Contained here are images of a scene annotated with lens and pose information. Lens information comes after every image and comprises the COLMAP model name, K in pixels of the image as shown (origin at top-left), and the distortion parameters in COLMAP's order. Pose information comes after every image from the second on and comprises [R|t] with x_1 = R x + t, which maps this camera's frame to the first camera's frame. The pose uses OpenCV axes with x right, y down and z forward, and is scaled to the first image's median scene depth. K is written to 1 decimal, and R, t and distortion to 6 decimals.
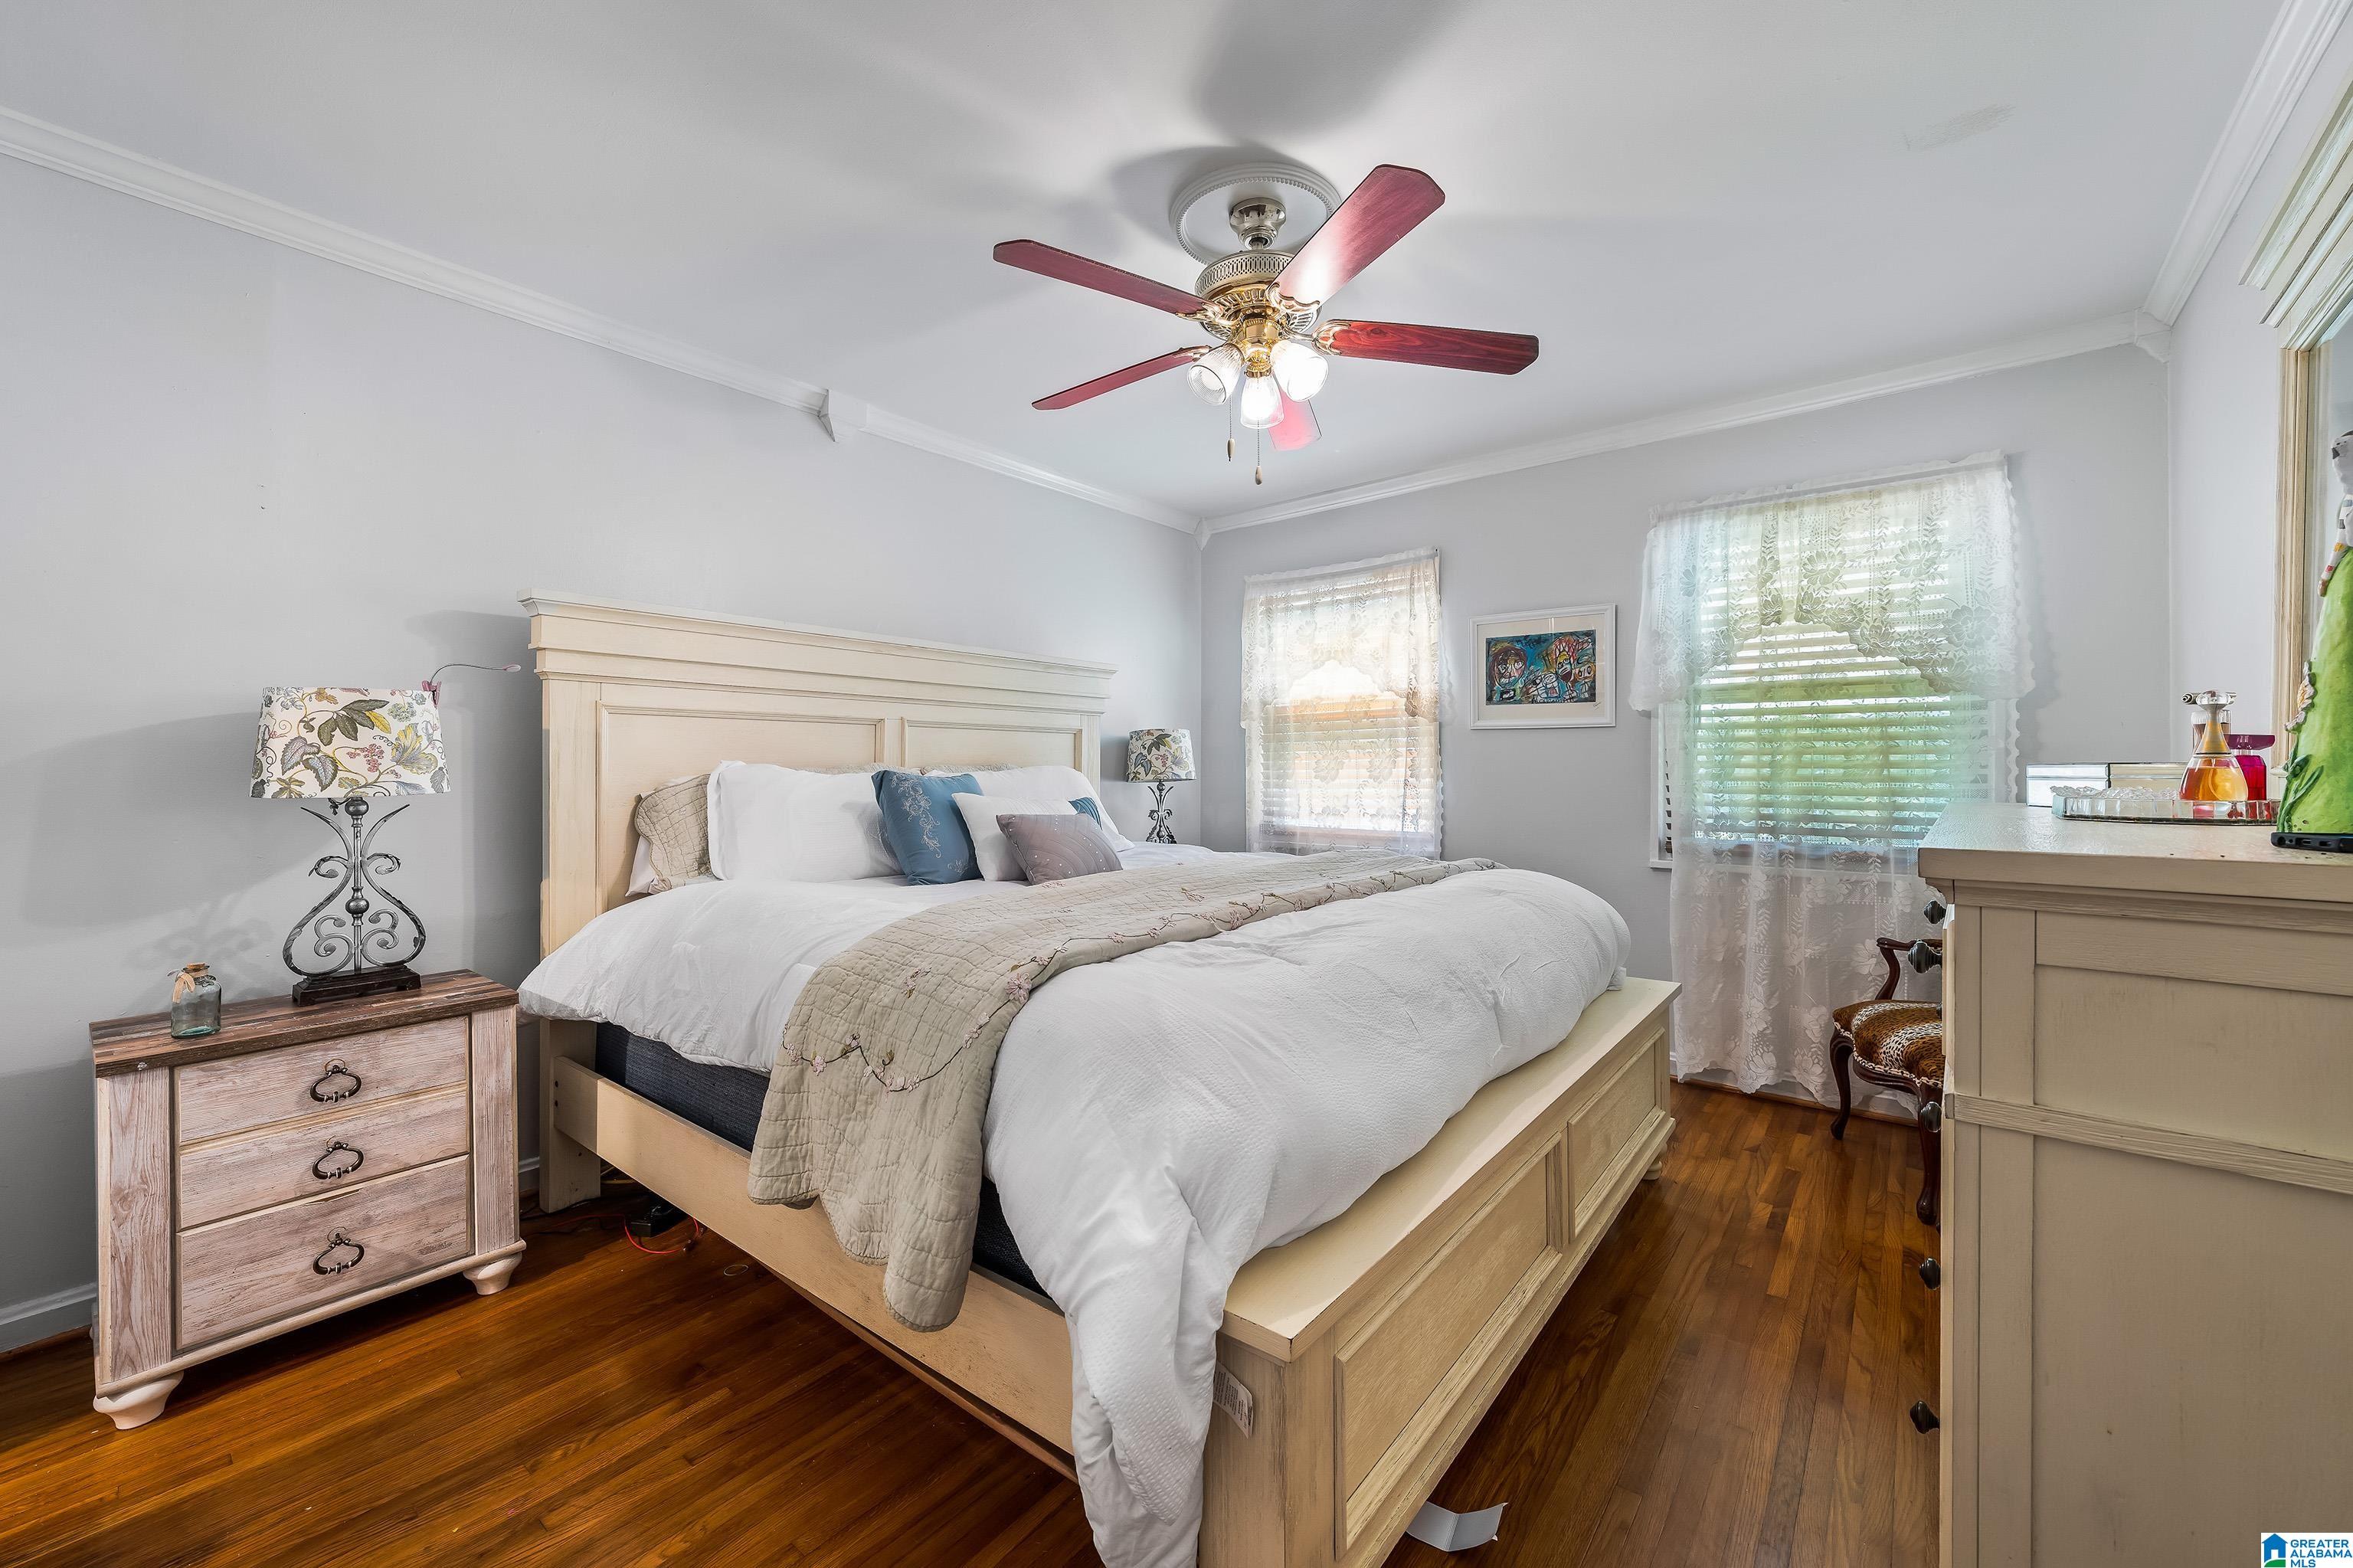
lens RADIAL K [[925.8, 0, 1177.5], [0, 925.8, 767.8], [0, 0, 1]] dist [0.000451, 0.000054]
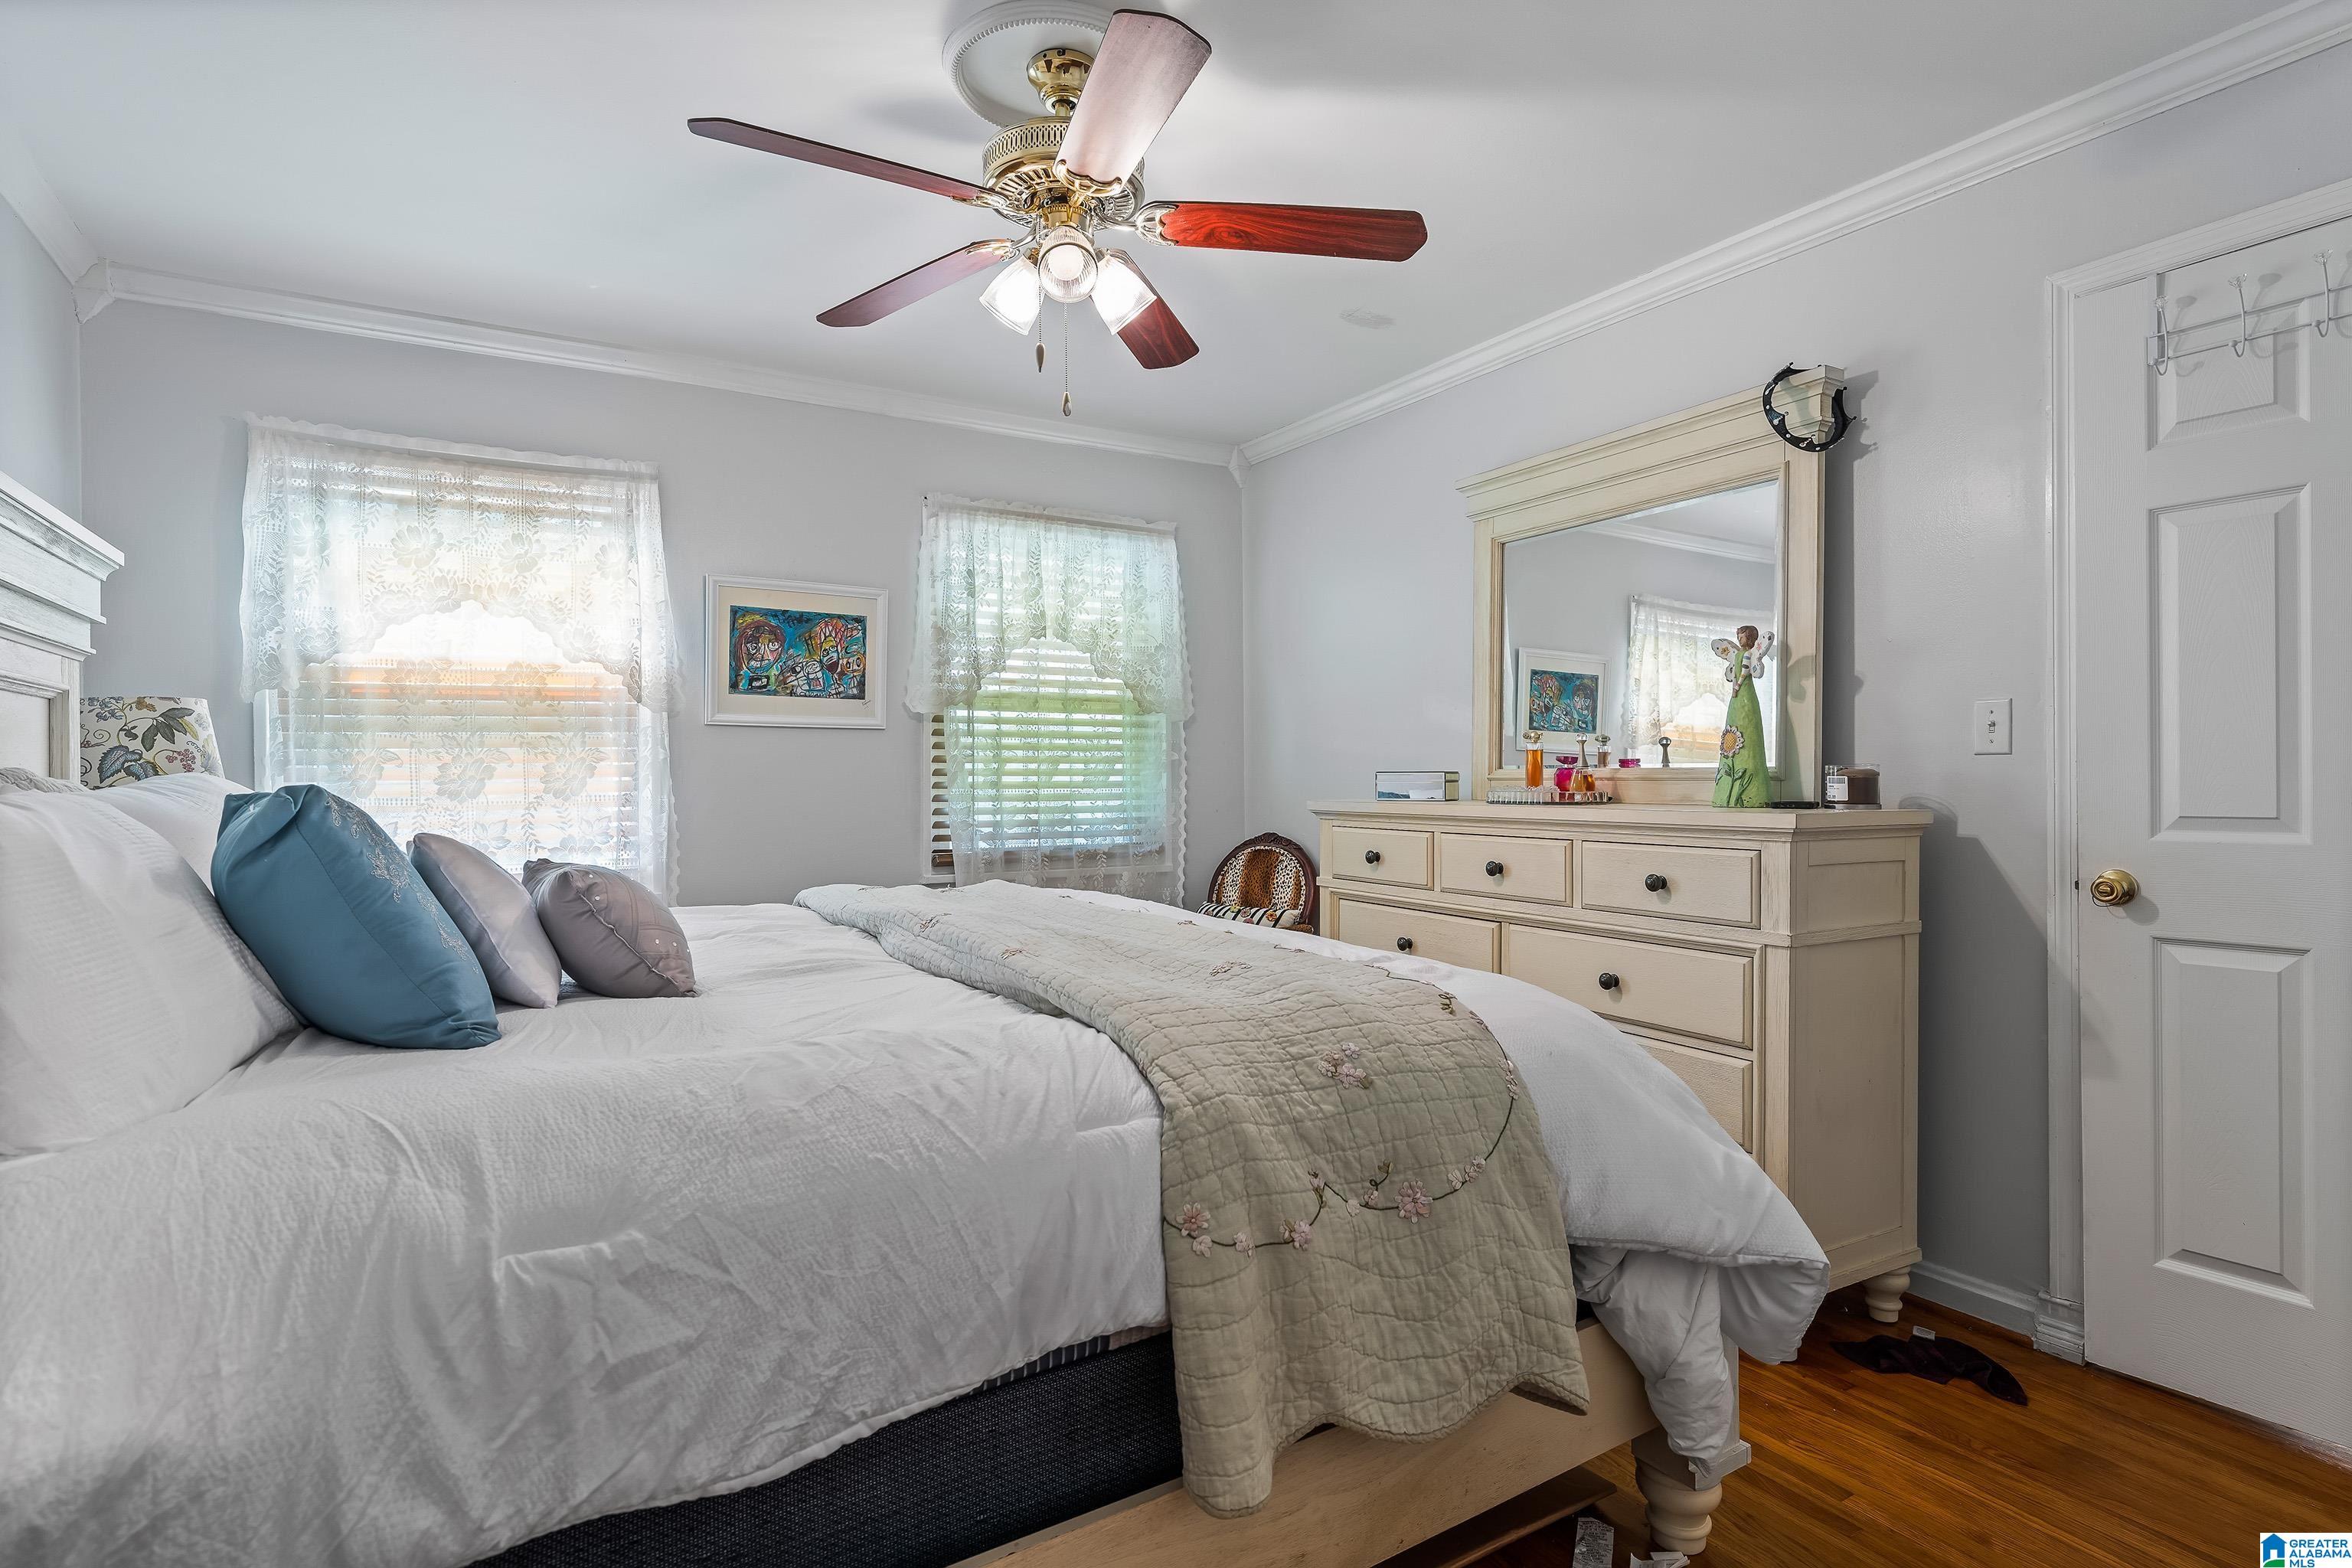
lens RADIAL K [[1191.7, 0, 1179.8], [0, 1191.7, 786.3], [0, 0, 1]] dist [0.000538, -0.000282]
pose [[0.331075, -0.009699, 0.943554, -0.502930], [0.003146, 0.999953, 0.009175, 0.000445], [-0.943599, -0.000070, 0.331090, 0.356120]]
